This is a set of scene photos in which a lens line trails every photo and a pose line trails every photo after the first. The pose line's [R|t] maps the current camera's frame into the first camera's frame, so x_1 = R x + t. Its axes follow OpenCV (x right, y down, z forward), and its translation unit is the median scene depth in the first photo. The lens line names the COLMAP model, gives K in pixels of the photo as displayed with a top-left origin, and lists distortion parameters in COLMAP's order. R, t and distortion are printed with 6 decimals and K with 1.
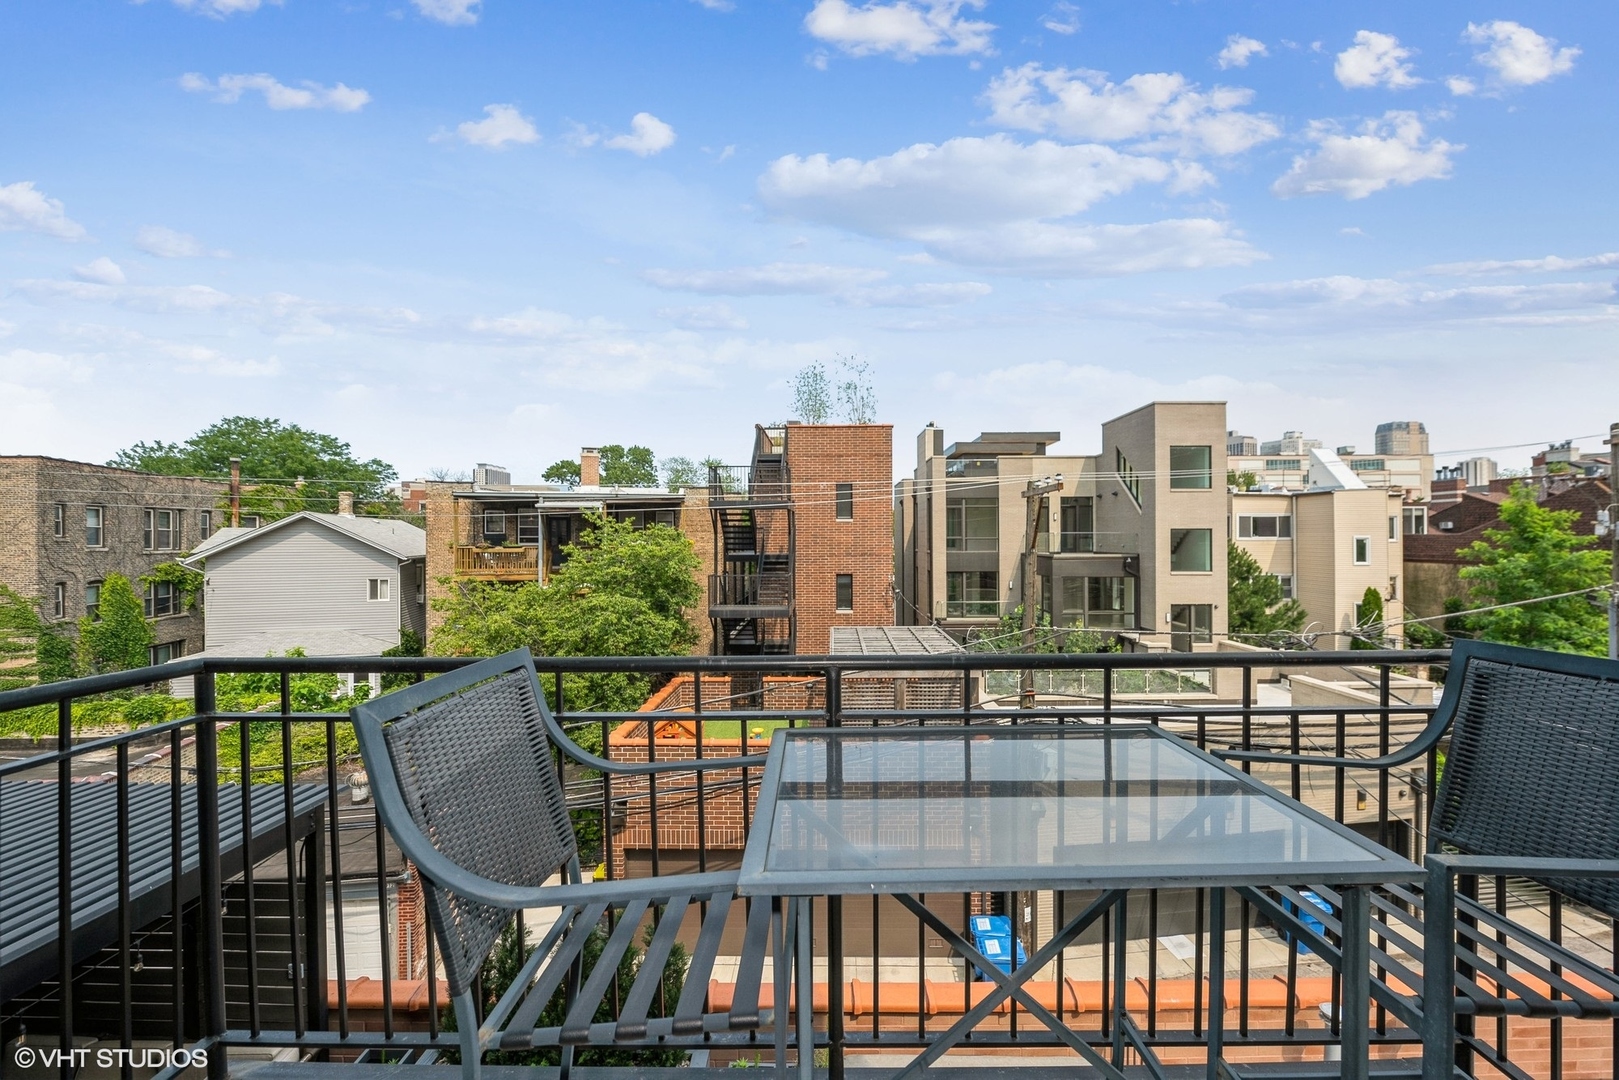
lens RADIAL K [[651.7, 0, 818.8], [0, 651.7, 545.0], [0, 0, 1]] dist [-0.009396, -0.000916]
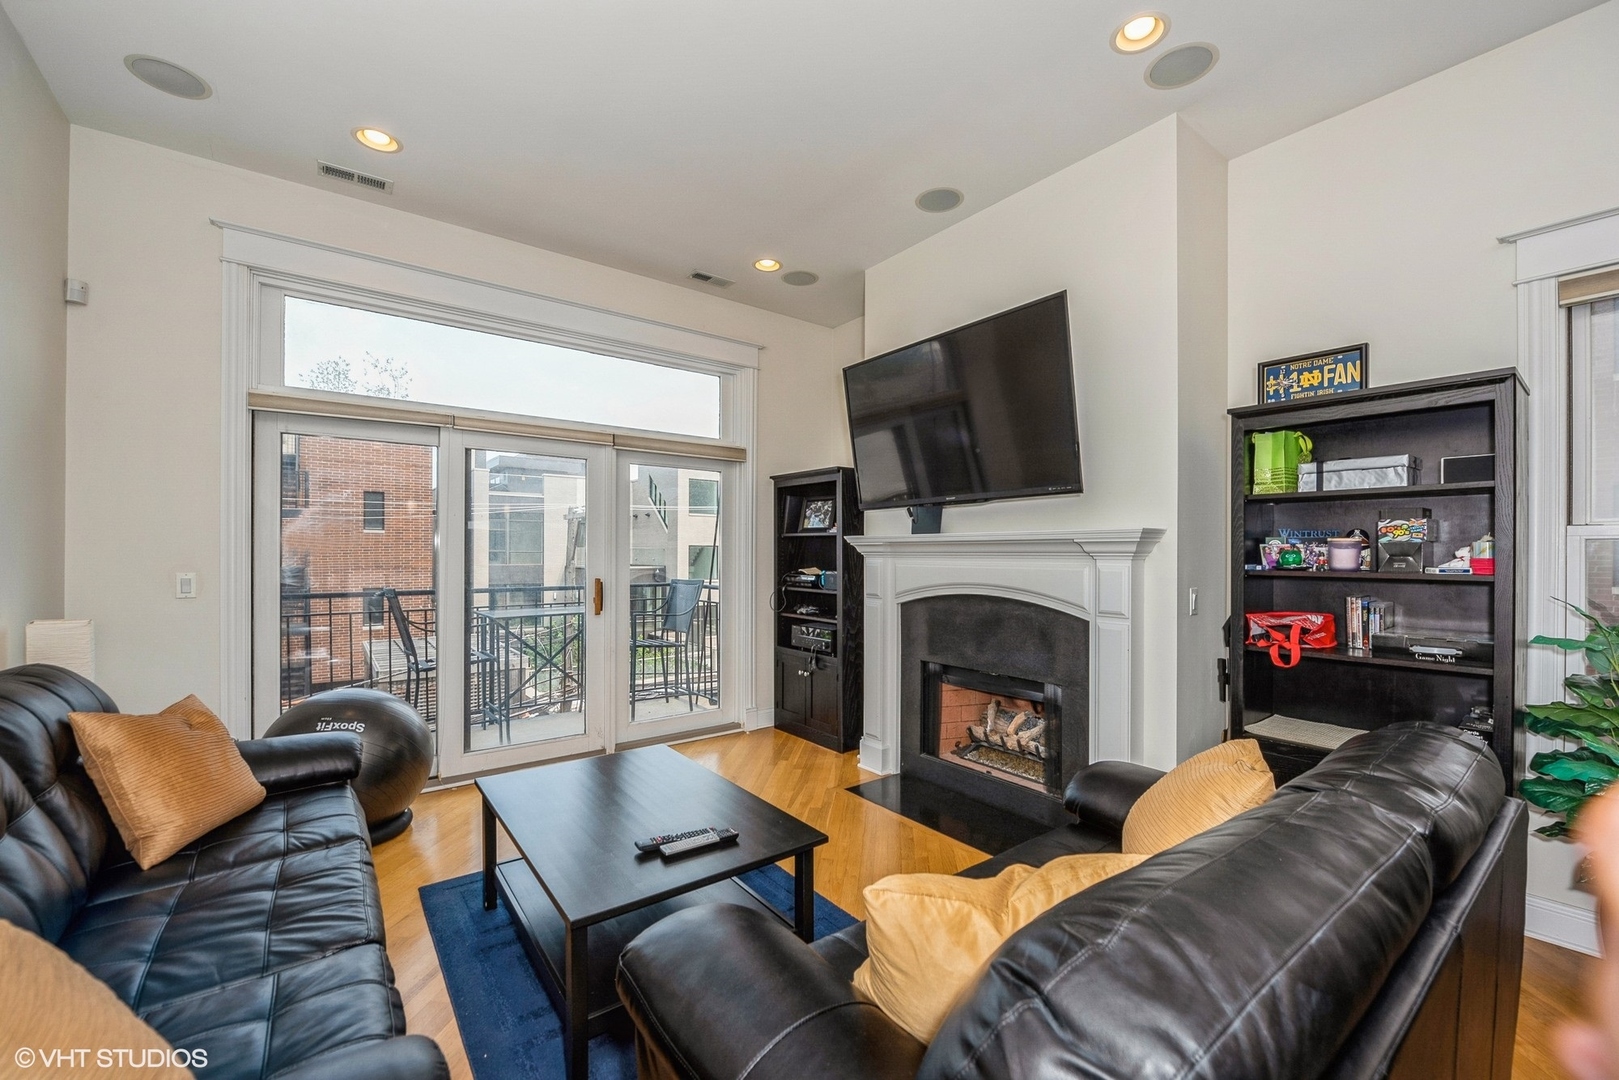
lens RADIAL K [[651.7, 0, 812.1], [0, 651.7, 552.2], [0, 0, 1]] dist [-0.009396, -0.000916]
pose [[0.789218, 0.009595, 0.614038, -0.034922], [-0.004335, 0.999940, -0.010053, -0.000960], [-0.614097, 0.005273, 0.789213, -0.123960]]
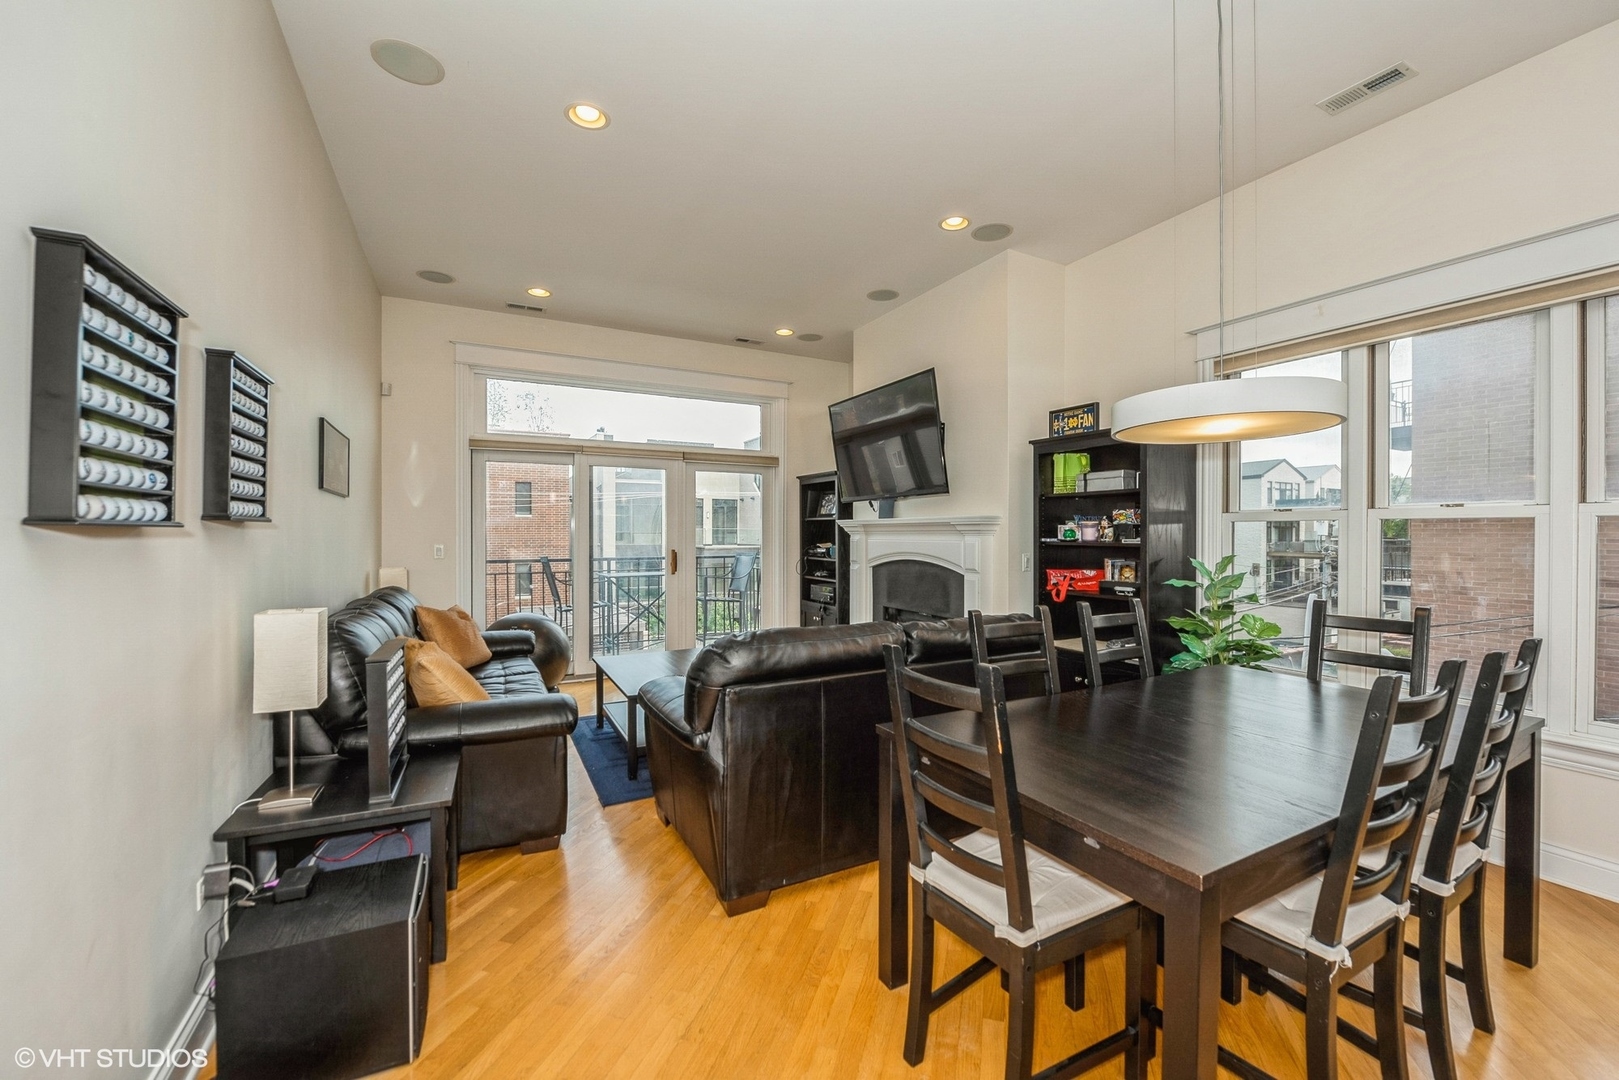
lens RADIAL K [[651.7, 0, 816.6], [0, 651.7, 536.1], [0, 0, 1]] dist [-0.009396, -0.000916]
pose [[0.879483, 0.005278, 0.475901, -0.047261], [-0.003551, 0.999983, -0.004529, 0.000217], [-0.475917, 0.002294, 0.879487, -0.213697]]
